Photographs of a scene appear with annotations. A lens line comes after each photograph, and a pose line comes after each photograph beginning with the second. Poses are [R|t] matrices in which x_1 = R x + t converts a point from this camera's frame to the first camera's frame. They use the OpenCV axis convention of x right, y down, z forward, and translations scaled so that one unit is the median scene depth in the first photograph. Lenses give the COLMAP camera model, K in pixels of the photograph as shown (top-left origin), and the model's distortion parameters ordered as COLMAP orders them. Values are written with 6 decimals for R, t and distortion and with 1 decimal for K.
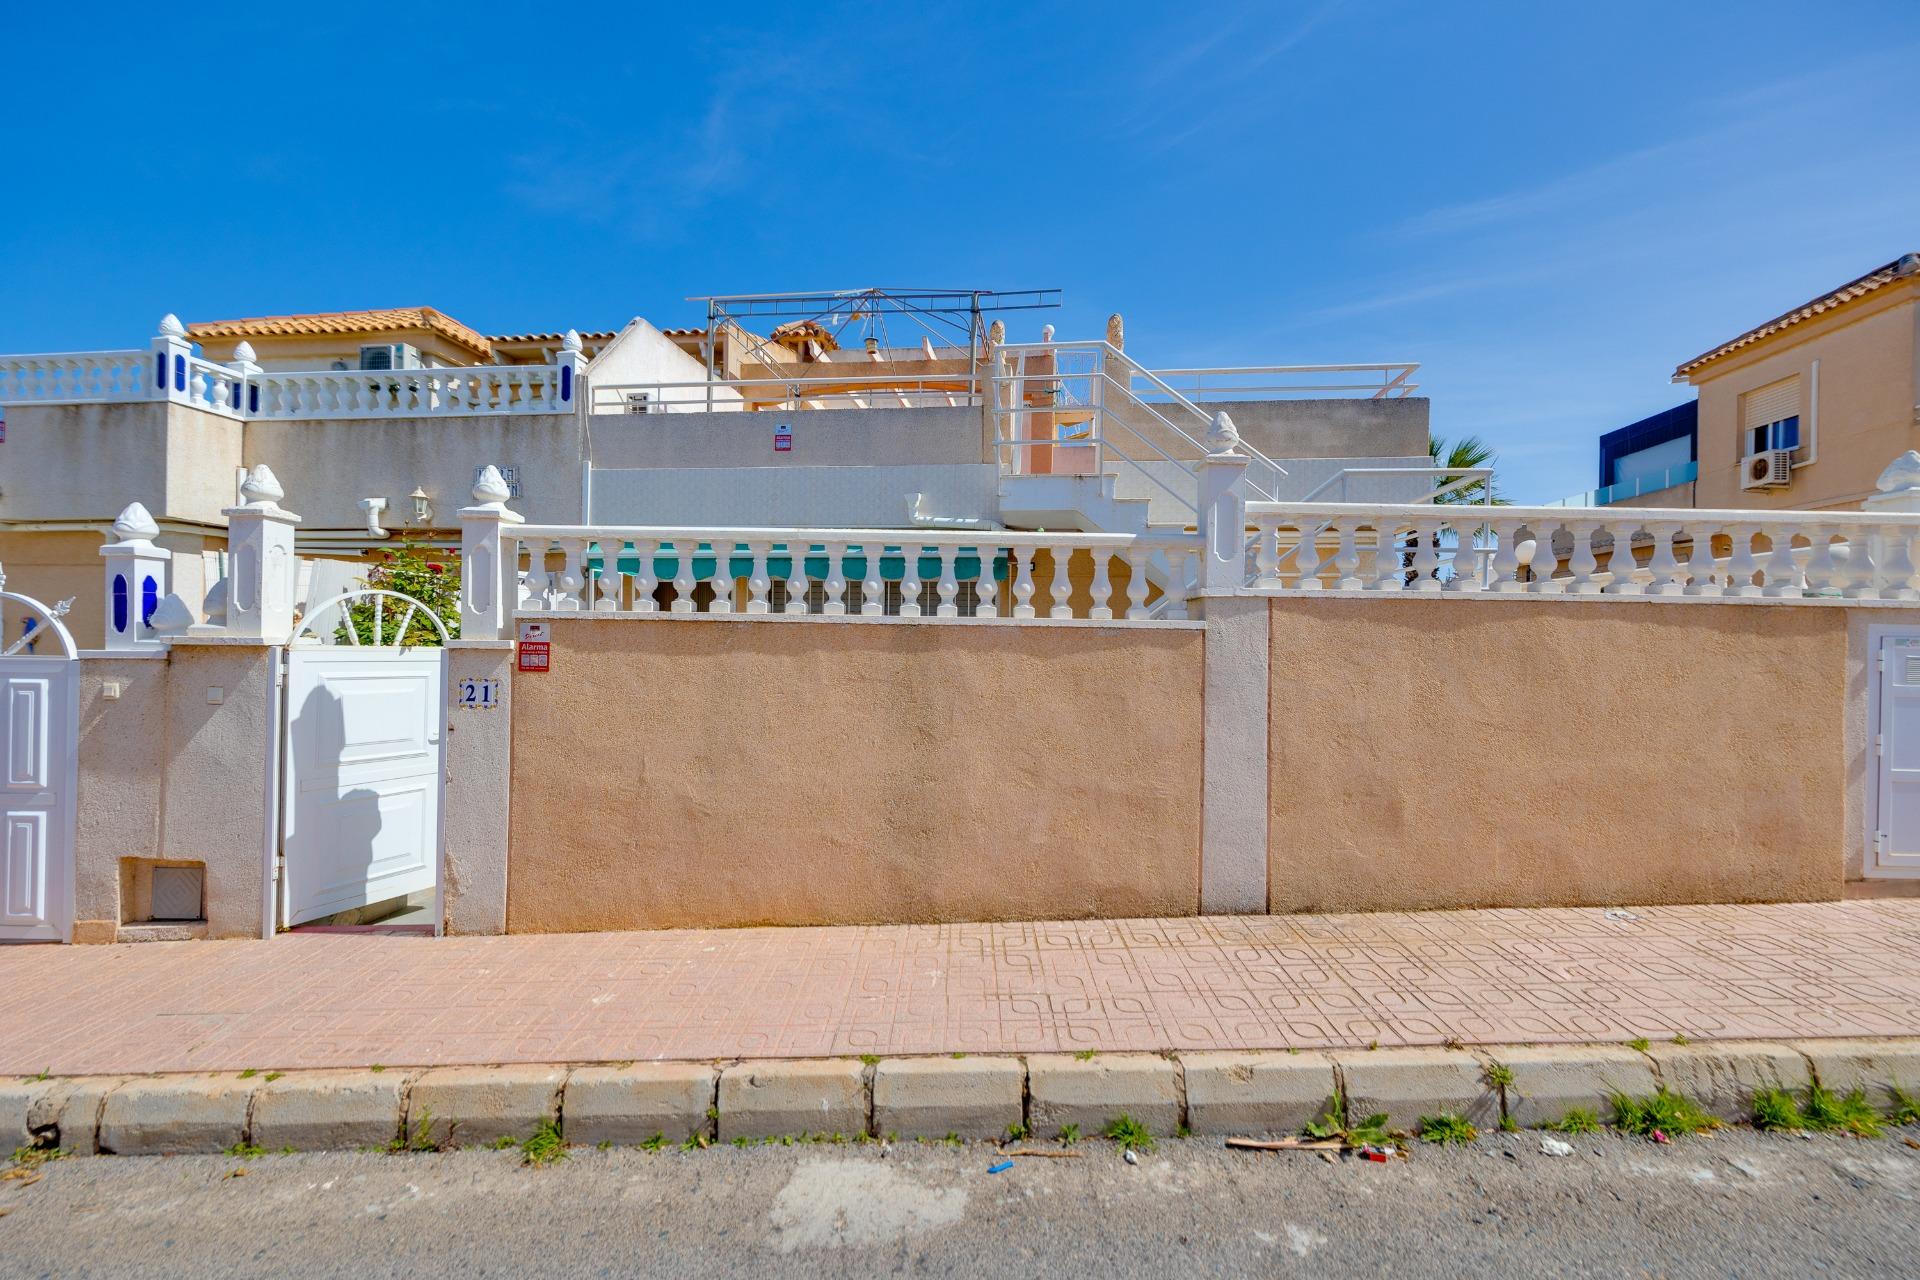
lens RADIAL K [[827.2, 0, 960.0], [0, 827.2, 640.0], [0, 0, 1]] dist [-0.000070, 0.000225]
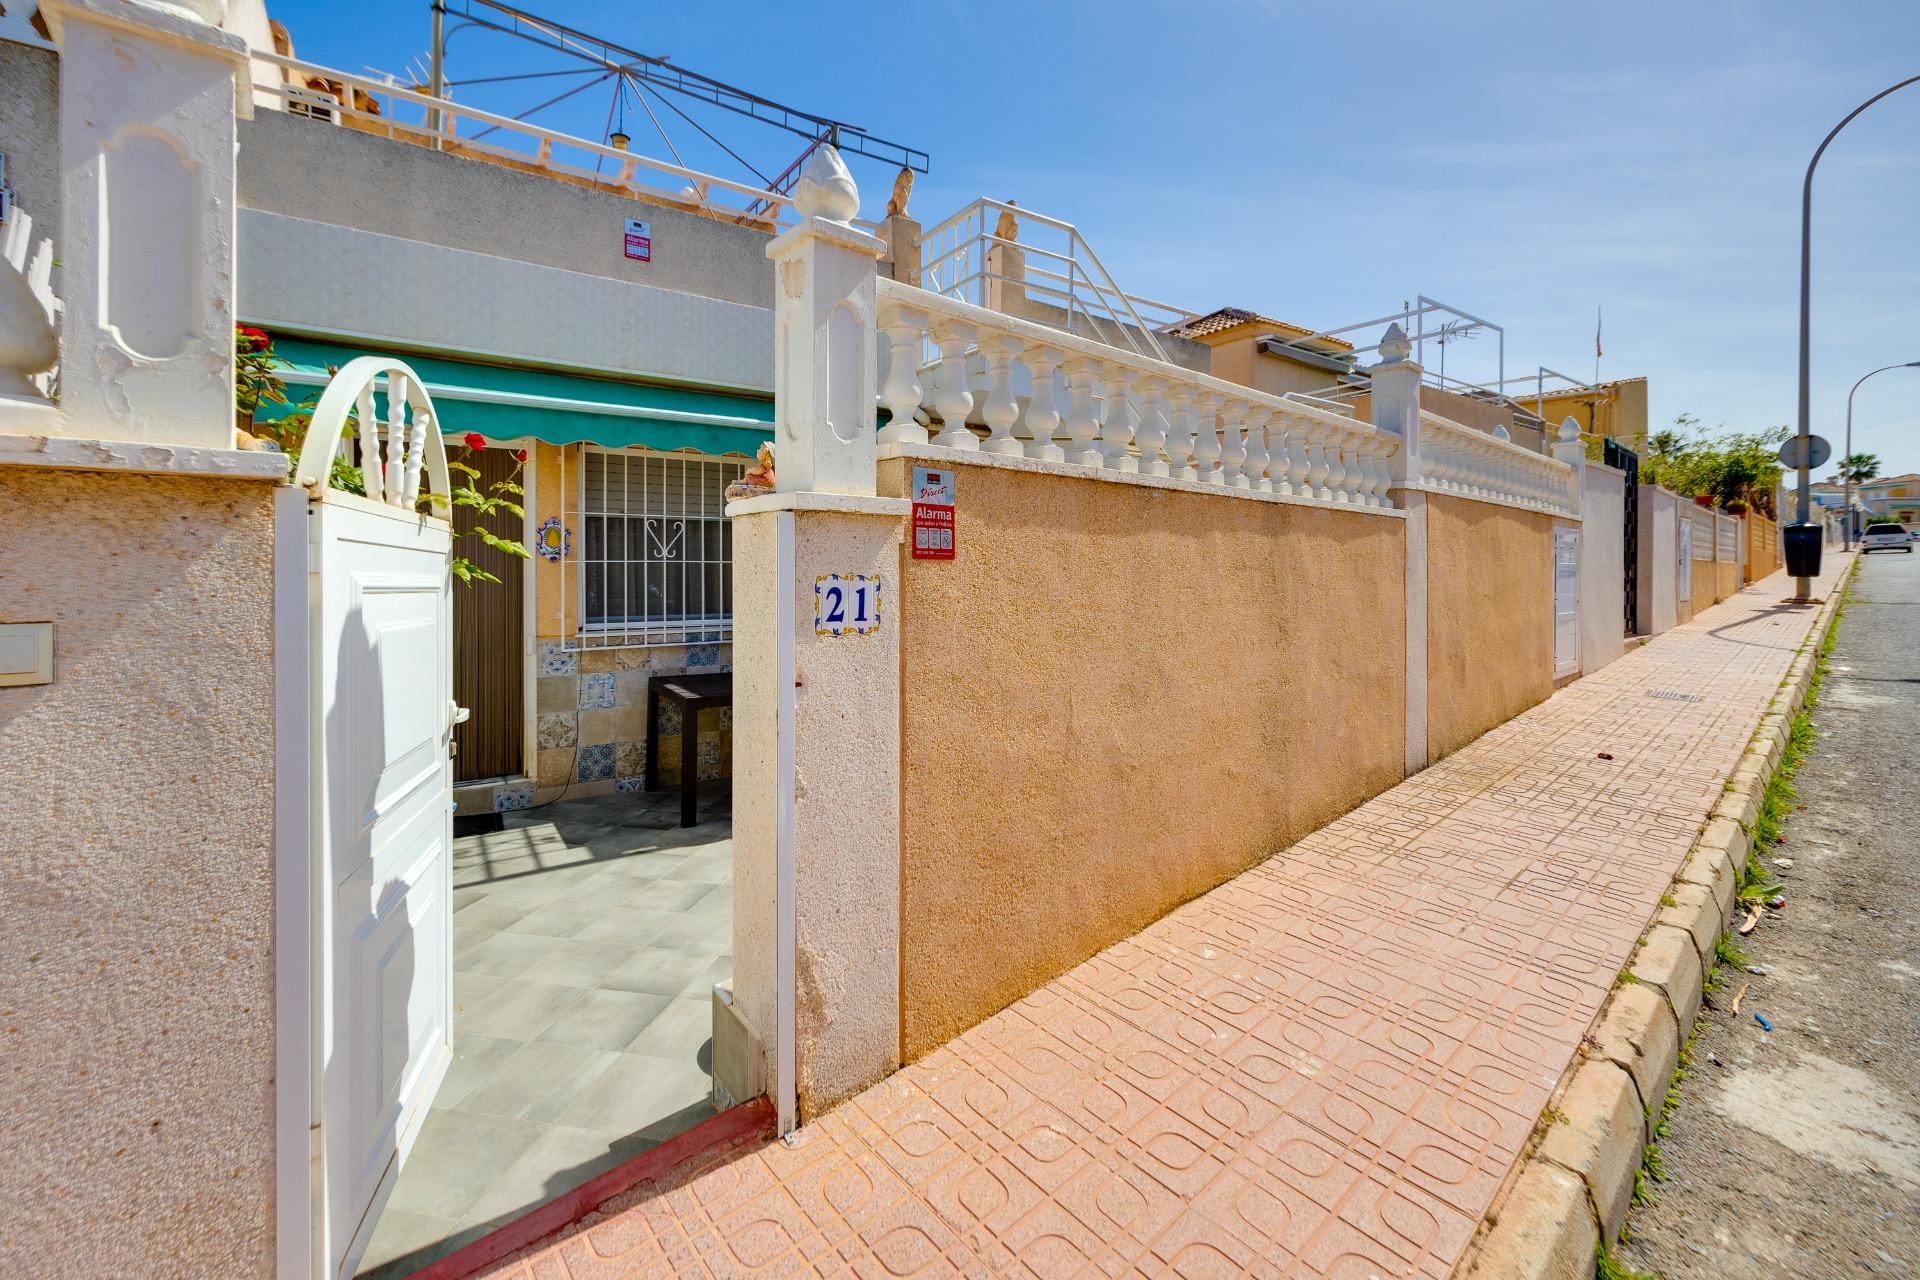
lens RADIAL K [[816.1, 0, 964.5], [0, 816.1, 575.5], [0, 0, 1]] dist [-0.002668, -0.000239]
pose [[0.735663, -0.017628, 0.677118, -0.859299], [0.011583, 0.999843, 0.013446, 0.041629], [-0.677248, -0.002049, 0.735752, 0.598489]]
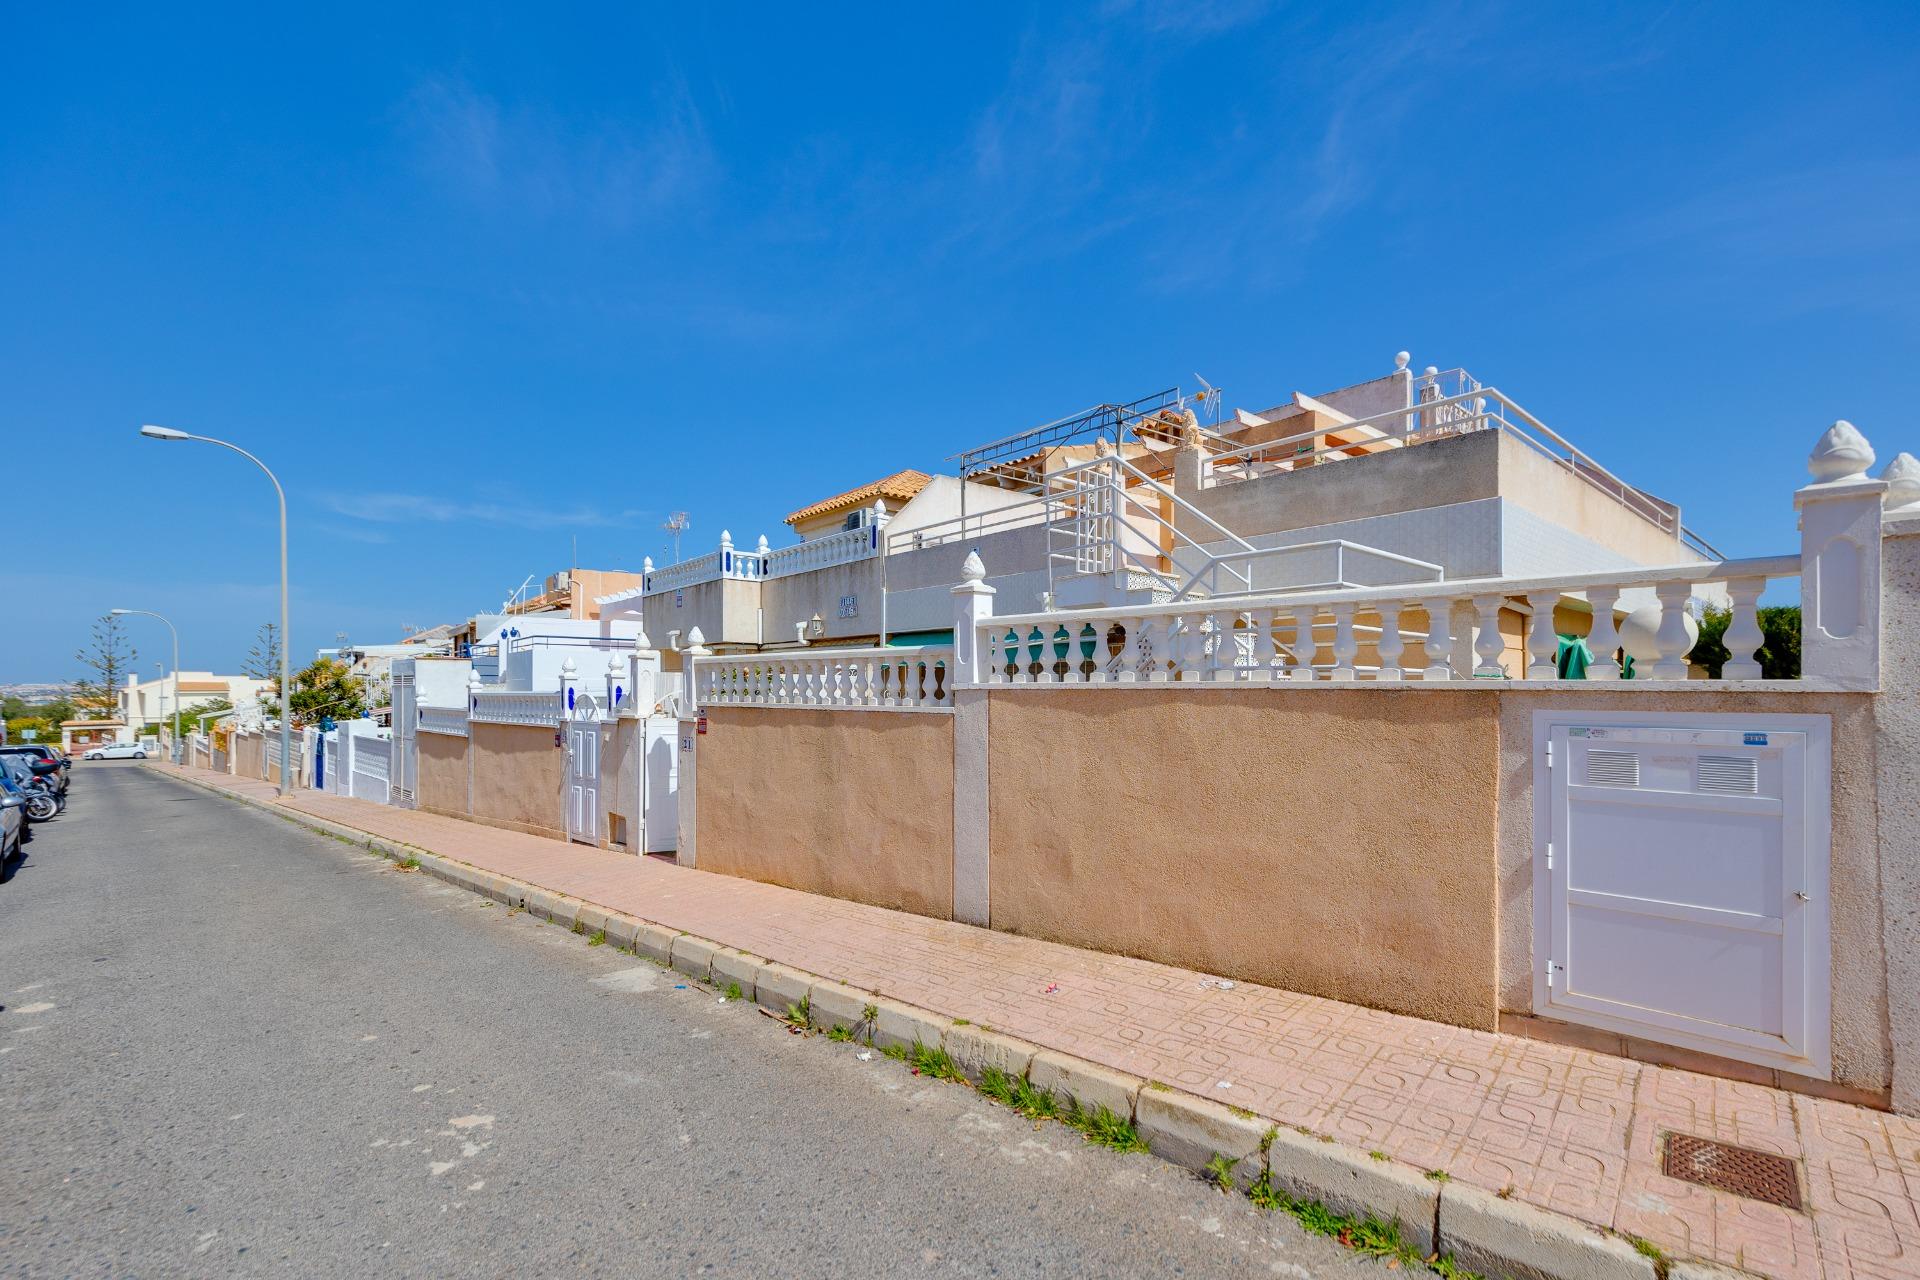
lens RADIAL K [[856.9, 0, 957.8], [0, 856.9, 702.1], [0, 0, 1]] dist [-0.001795, 0.000182]
pose [[0.725609, -0.003941, -0.688096, 1.273402], [0.010495, 0.999931, 0.005340, -0.038357], [0.688028, -0.011097, 0.725600, -0.026165]]
